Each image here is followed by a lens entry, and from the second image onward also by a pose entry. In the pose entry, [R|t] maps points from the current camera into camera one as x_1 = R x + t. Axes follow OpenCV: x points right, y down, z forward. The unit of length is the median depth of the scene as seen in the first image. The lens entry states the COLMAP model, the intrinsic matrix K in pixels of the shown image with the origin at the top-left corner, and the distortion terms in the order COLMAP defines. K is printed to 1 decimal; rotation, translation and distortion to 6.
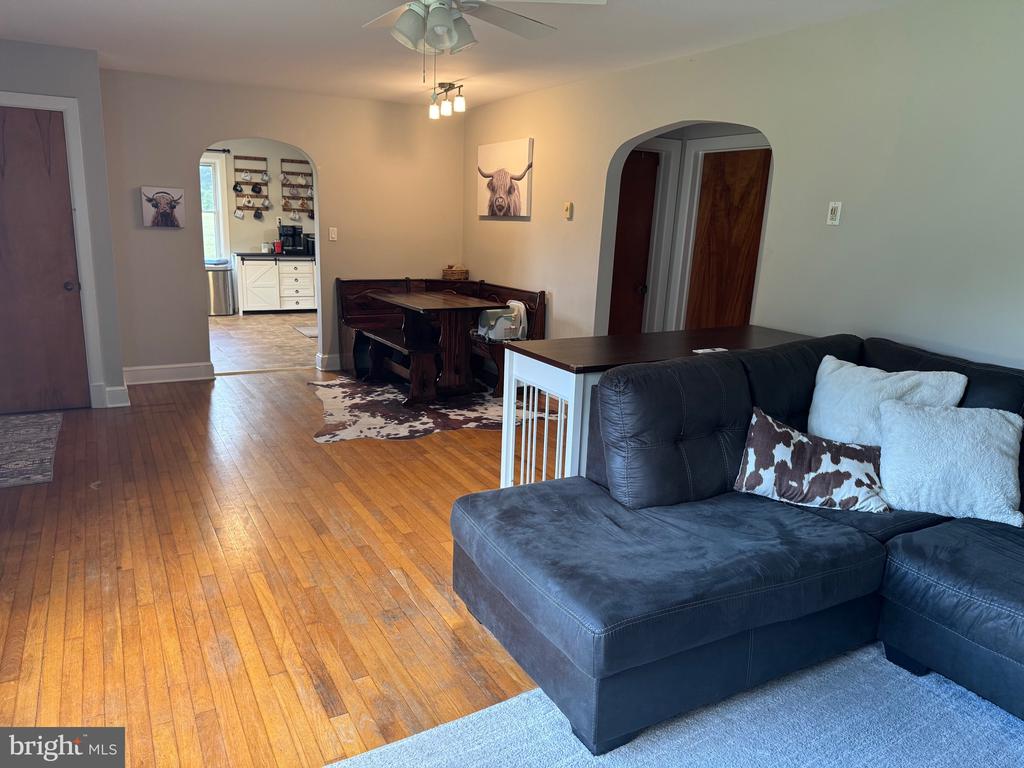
lens RADIAL K [[715.4, 0, 526.9], [0, 715.4, 388.0], [0, 0, 1]] dist [0.055204, -0.076274]
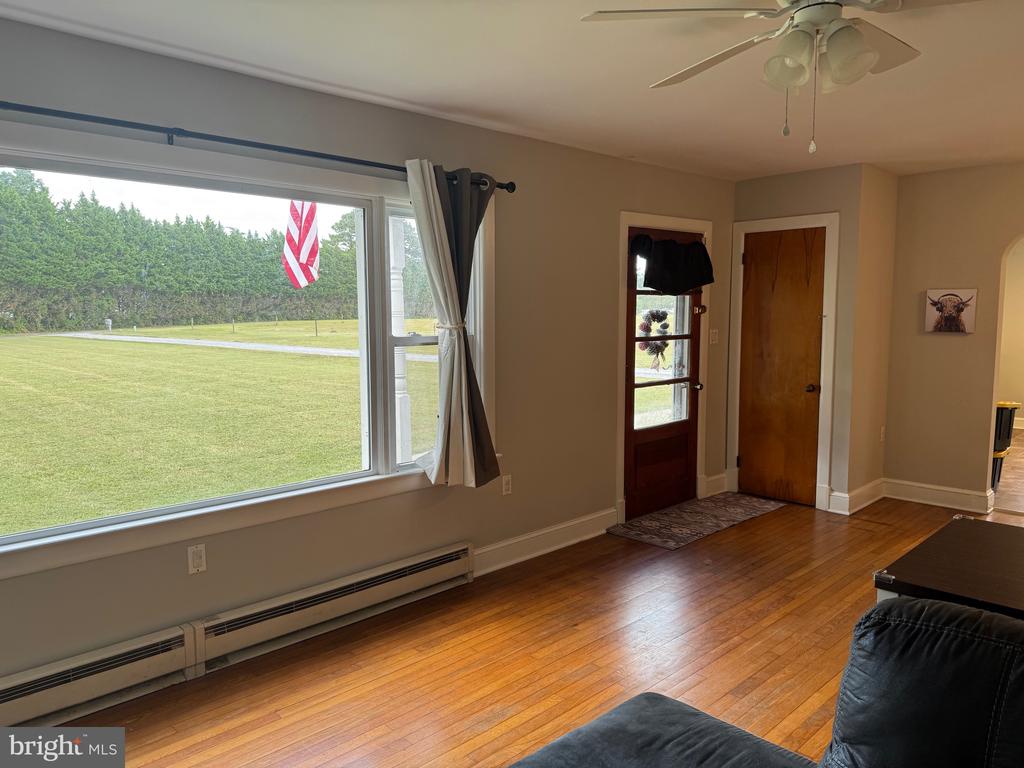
lens RADIAL K [[715.4, 0, 506.7], [0, 715.4, 381.9], [0, 0, 1]] dist [0.055204, -0.076274]
pose [[0.225881, 0.052160, -0.972757, 0.232620], [-0.207335, 0.978260, 0.004310, -0.050362], [0.951835, 0.200713, 0.231785, 0.267716]]
